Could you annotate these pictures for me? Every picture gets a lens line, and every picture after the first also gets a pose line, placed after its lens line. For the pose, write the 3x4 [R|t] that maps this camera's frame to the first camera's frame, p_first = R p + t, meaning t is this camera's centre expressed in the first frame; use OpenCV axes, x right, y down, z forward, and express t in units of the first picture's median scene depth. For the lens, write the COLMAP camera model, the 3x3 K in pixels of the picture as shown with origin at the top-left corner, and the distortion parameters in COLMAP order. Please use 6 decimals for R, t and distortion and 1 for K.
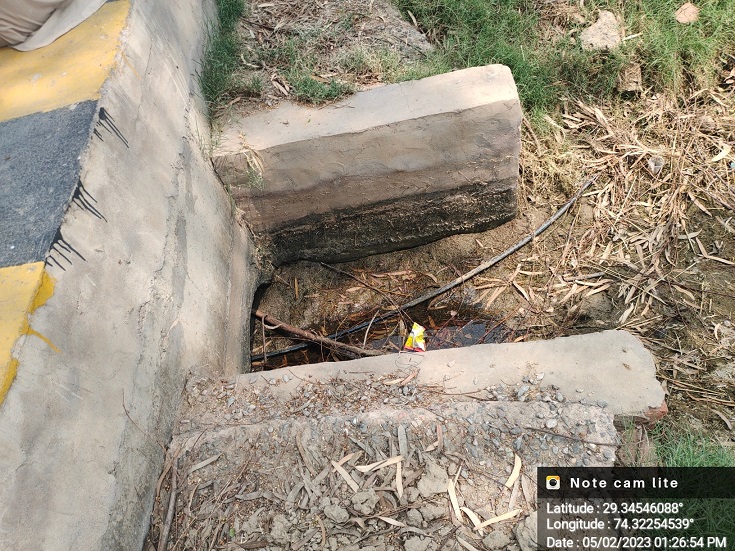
lens RADIAL K [[550.9, 0, 367.5], [0, 550.9, 275.5], [0, 0, 1]] dist [0.089261, -0.114986]
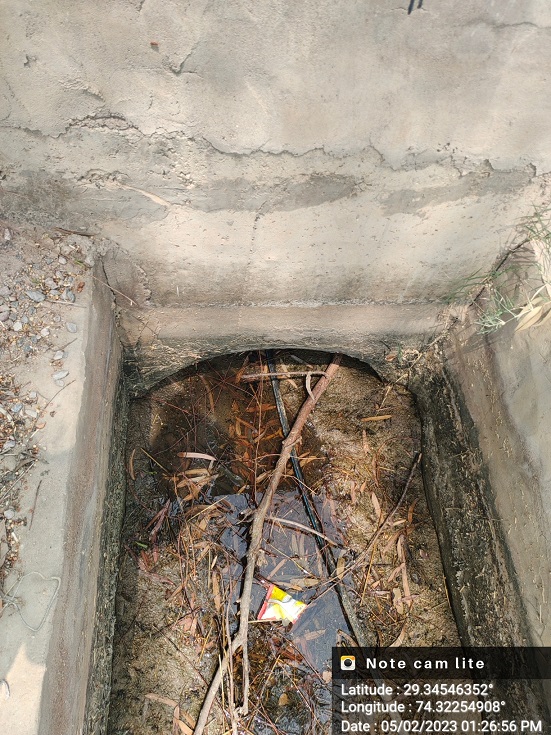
lens RADIAL K [[550.9, 0, 281.0], [0, 550.9, 368.5], [0, 0, 1]] dist [0.089261, -0.114986]
pose [[-0.021036, 0.958548, -0.284153, 0.008880], [-0.889579, 0.111770, 0.442896, -0.190690], [0.456297, 0.262093, 0.850353, 0.372237]]
